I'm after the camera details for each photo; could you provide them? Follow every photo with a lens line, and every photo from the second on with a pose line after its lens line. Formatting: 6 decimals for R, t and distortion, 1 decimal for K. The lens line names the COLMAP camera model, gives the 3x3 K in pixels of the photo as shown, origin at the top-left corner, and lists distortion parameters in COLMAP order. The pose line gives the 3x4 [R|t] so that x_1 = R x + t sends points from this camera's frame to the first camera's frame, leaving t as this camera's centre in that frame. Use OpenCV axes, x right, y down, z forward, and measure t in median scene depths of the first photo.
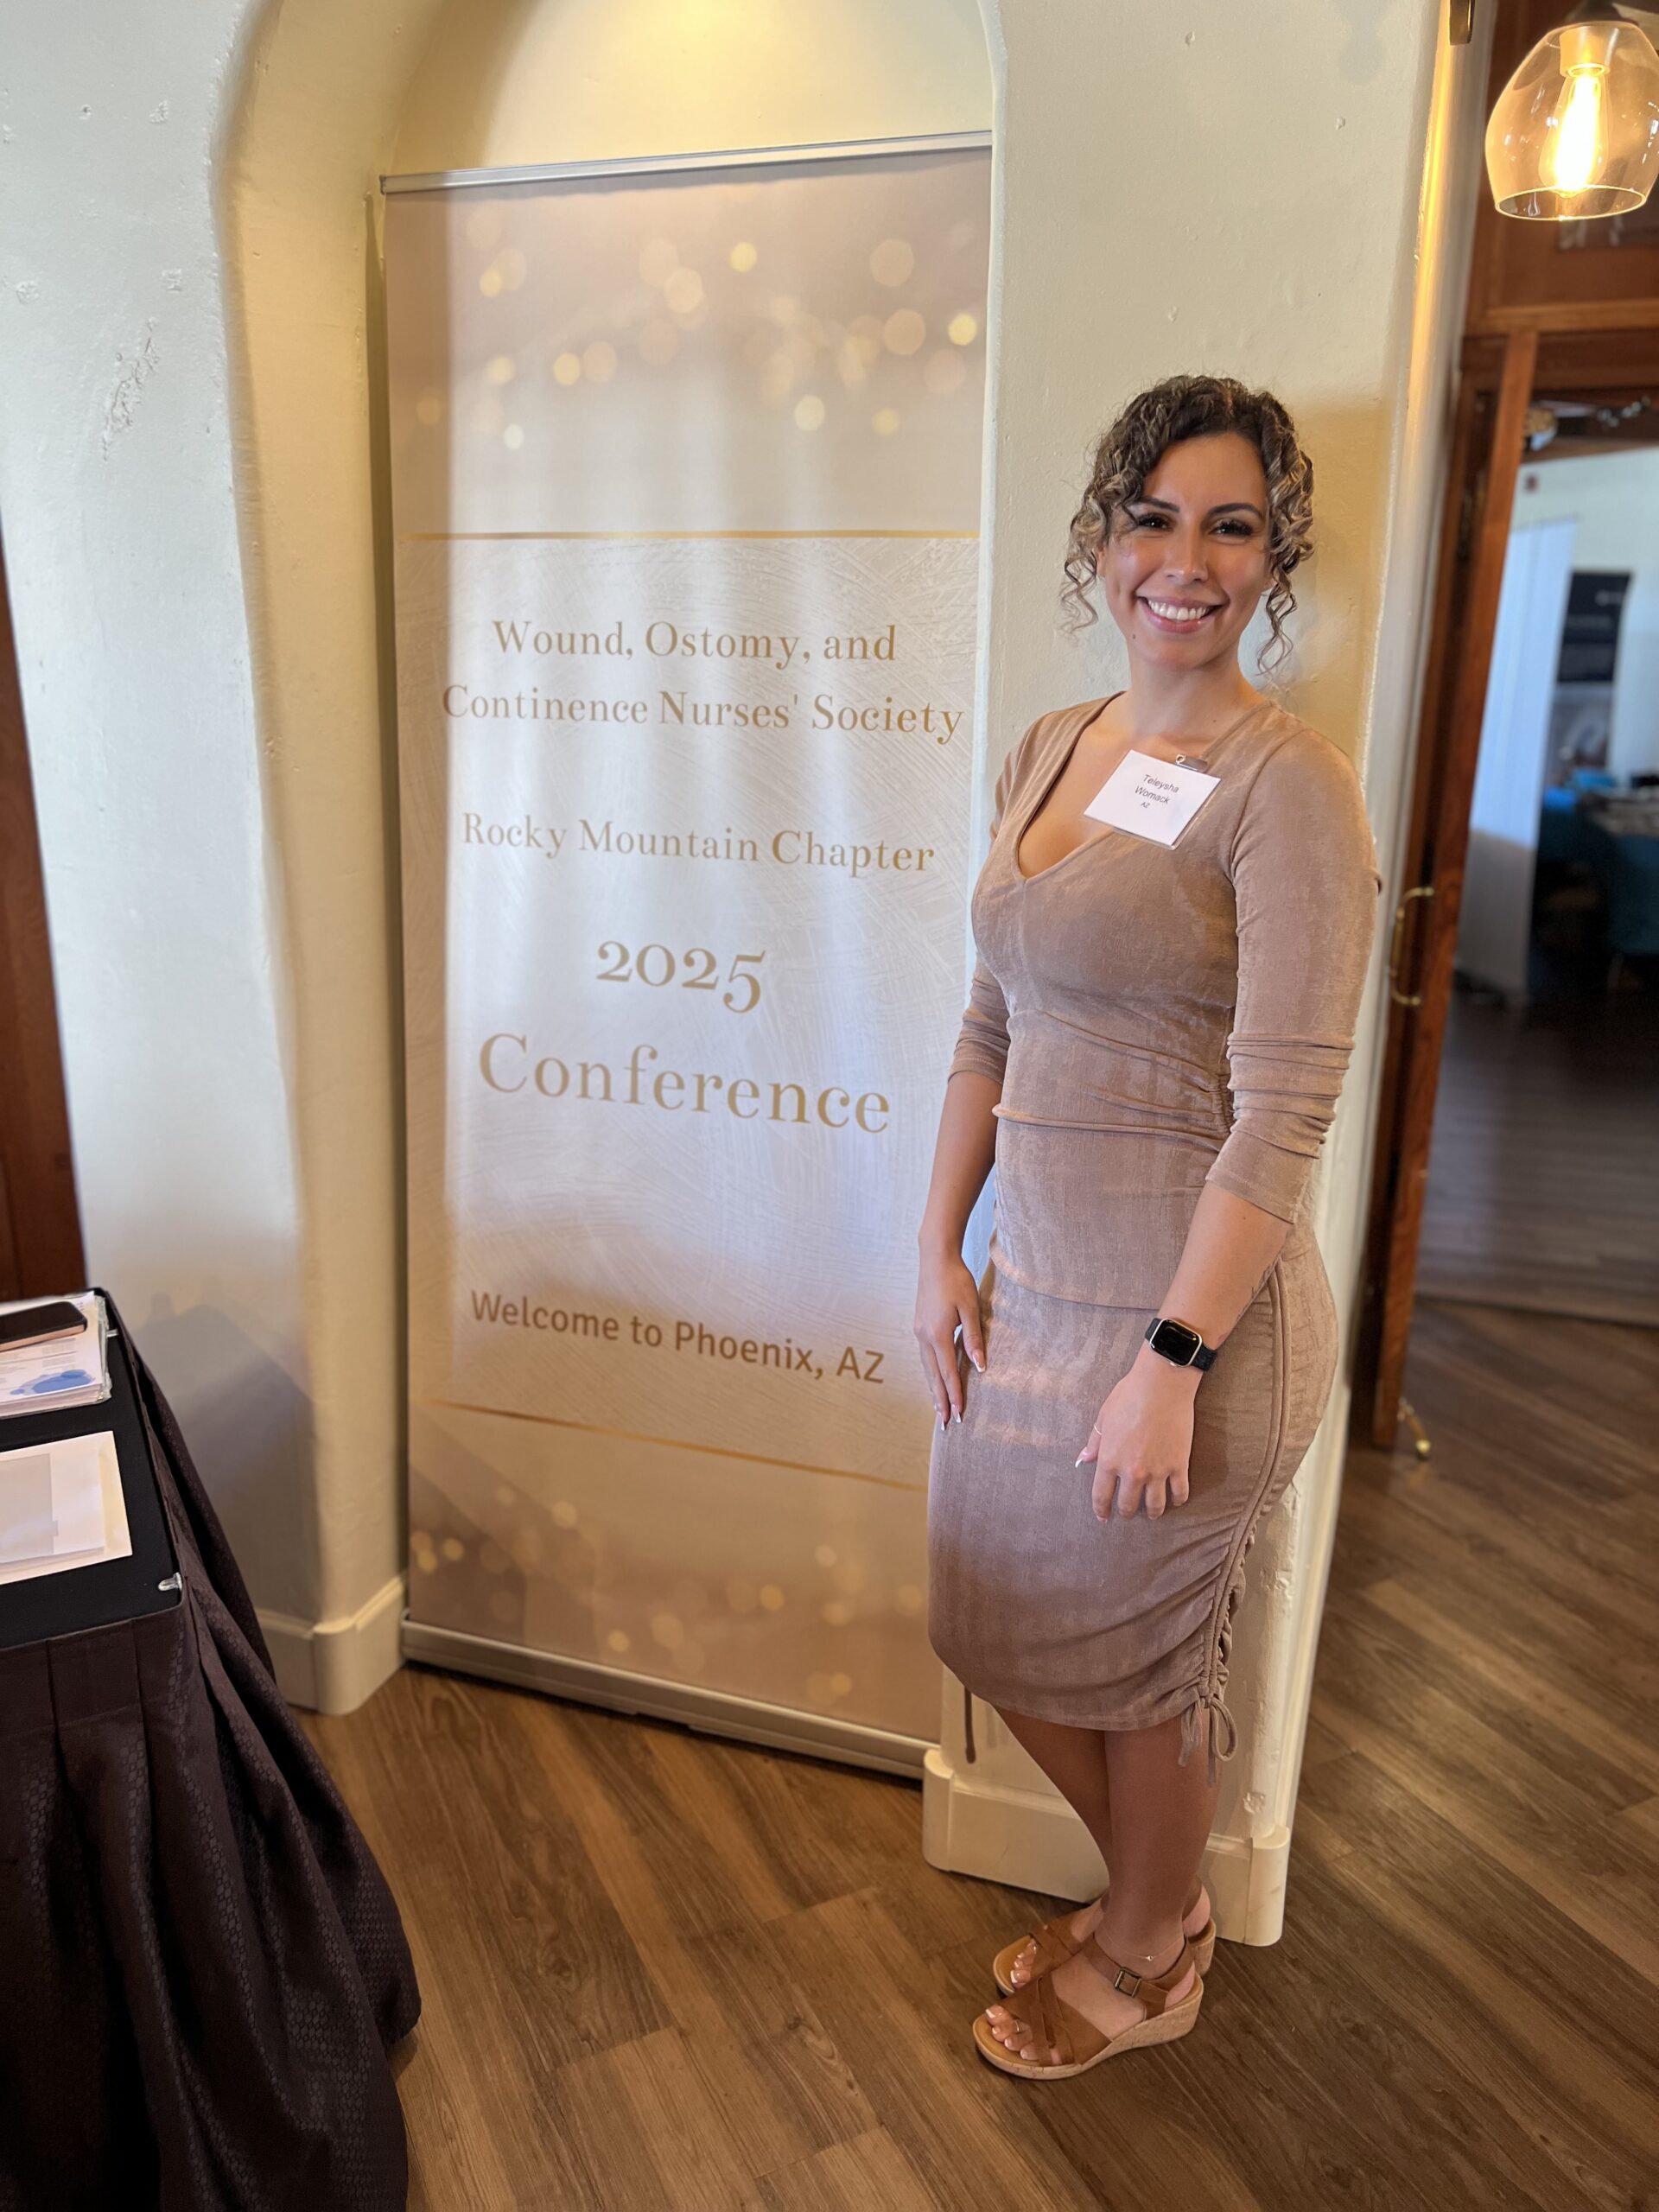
lens RADIAL K [[1630.4, 0, 829.5], [0, 1630.4, 1106.0], [0, 0, 1]] dist [0.036493, -0.119299]
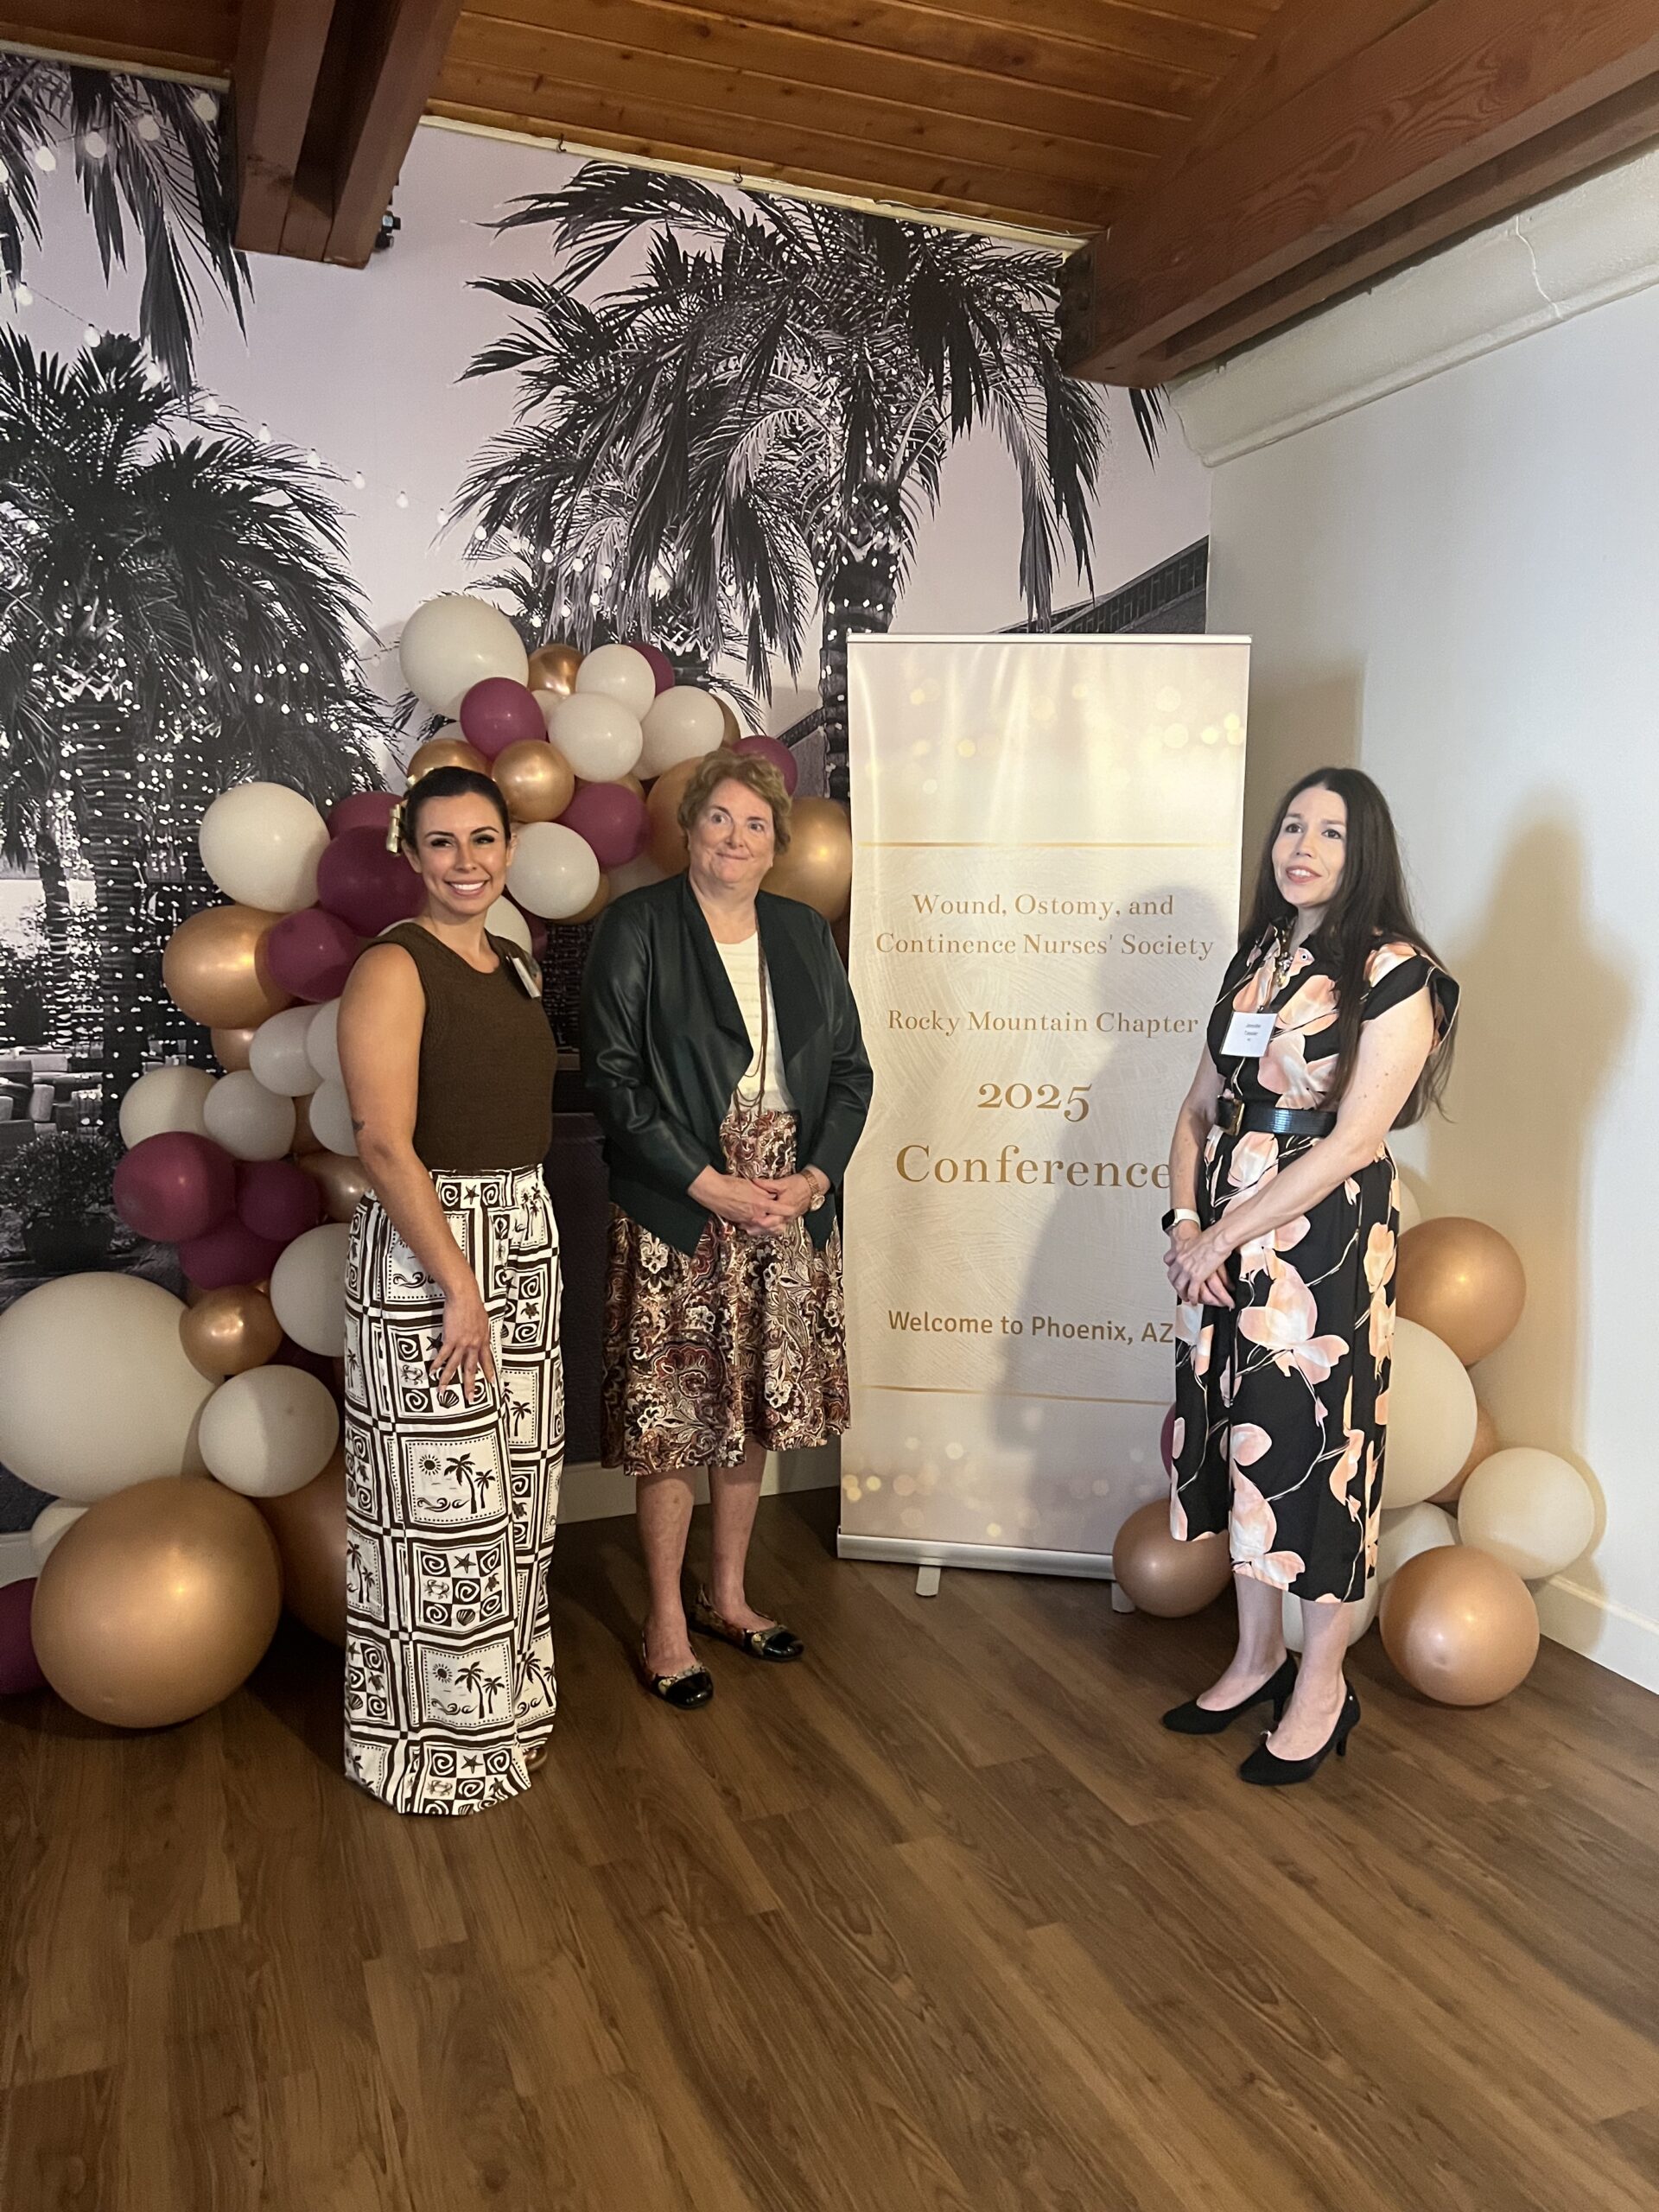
lens RADIAL K [[1630.4, 0, 829.5], [0, 1630.4, 1106.0], [0, 0, 1]] dist [0.036493, -0.119299]
pose [[0.997207, -0.012775, -0.073580, -0.179577], [0.002462, 0.990349, -0.138575, 0.154493], [0.074641, 0.138007, 0.987615, -0.653222]]
